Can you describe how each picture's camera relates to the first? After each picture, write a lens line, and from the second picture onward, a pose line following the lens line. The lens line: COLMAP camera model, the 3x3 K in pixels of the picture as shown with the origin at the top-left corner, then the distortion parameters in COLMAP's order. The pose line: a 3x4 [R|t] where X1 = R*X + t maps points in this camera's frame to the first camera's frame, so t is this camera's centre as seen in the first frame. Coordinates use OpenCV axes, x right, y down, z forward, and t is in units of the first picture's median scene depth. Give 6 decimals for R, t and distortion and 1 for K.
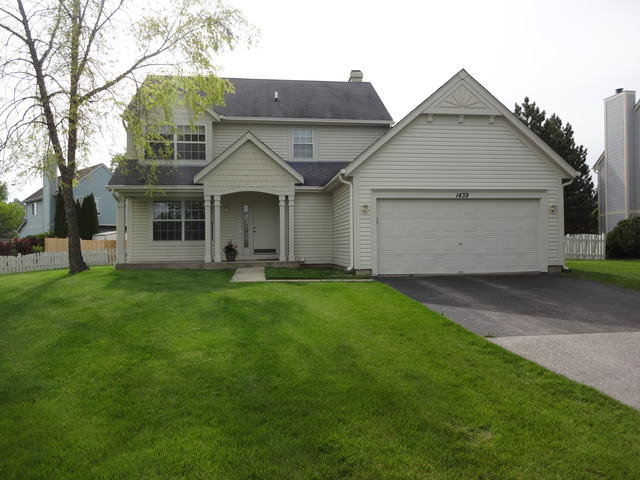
lens RADIAL K [[477.7, 0, 320.0], [0, 477.7, 240.0], [0, 0, 1]] dist [0.002909, -0.011086]
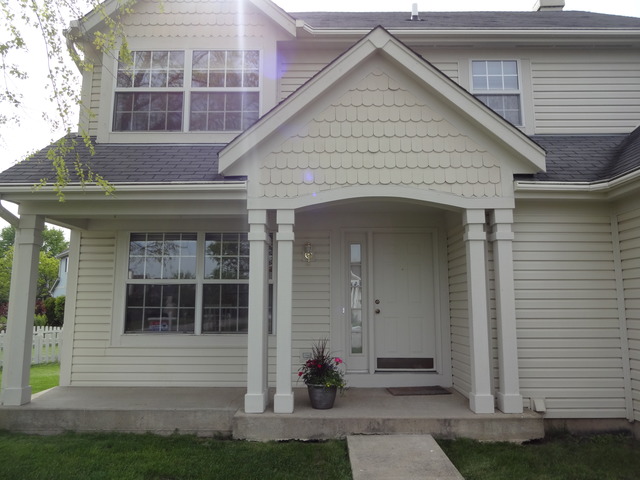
lens RADIAL K [[477.7, 0, 320.0], [0, 477.7, 240.0], [0, 0, 1]] dist [0.002909, -0.011086]
pose [[0.990820, -0.006936, -0.135012, -0.142103], [-0.009642, 0.992514, -0.121752, -0.030098], [0.134846, 0.121936, 0.983335, 0.657617]]
